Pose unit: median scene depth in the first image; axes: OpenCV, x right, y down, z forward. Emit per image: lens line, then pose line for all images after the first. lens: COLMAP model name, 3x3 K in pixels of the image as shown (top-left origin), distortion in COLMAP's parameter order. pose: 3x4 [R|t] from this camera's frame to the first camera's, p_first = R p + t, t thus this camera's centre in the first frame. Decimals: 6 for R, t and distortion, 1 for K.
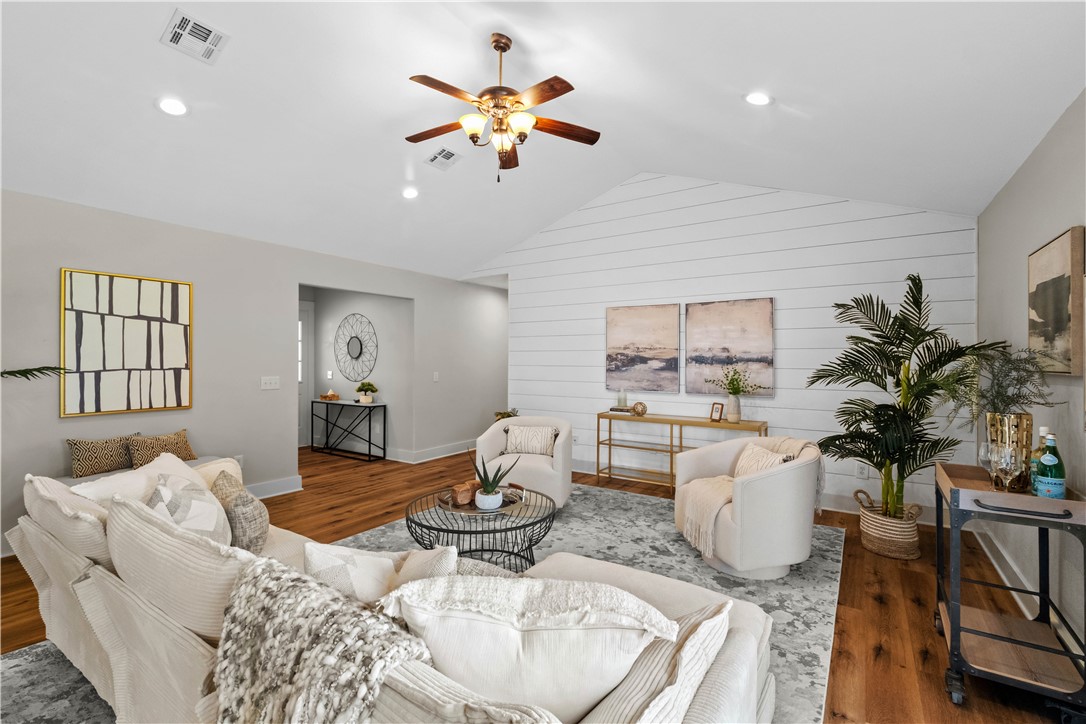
lens RADIAL K [[478.7, 0, 543.0], [0, 478.7, 362.0], [0, 0, 1]] dist [-0.000580, -0.000271]
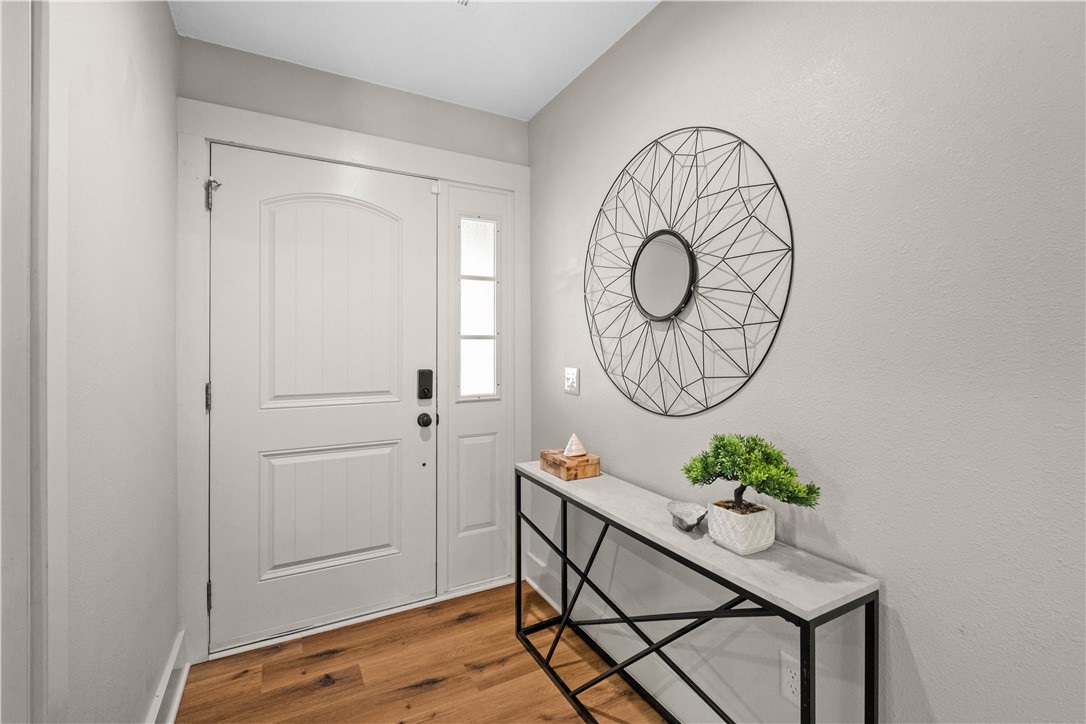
lens RADIAL K [[474.7, 0, 545.5], [0, 474.7, 341.7], [0, 0, 1]] dist [0.001248, 0.000046]
pose [[0.885084, -0.007532, -0.465371, -0.344526], [0.006364, 0.999971, -0.004080, 0.004450], [0.465388, 0.000650, 0.885106, 0.782558]]
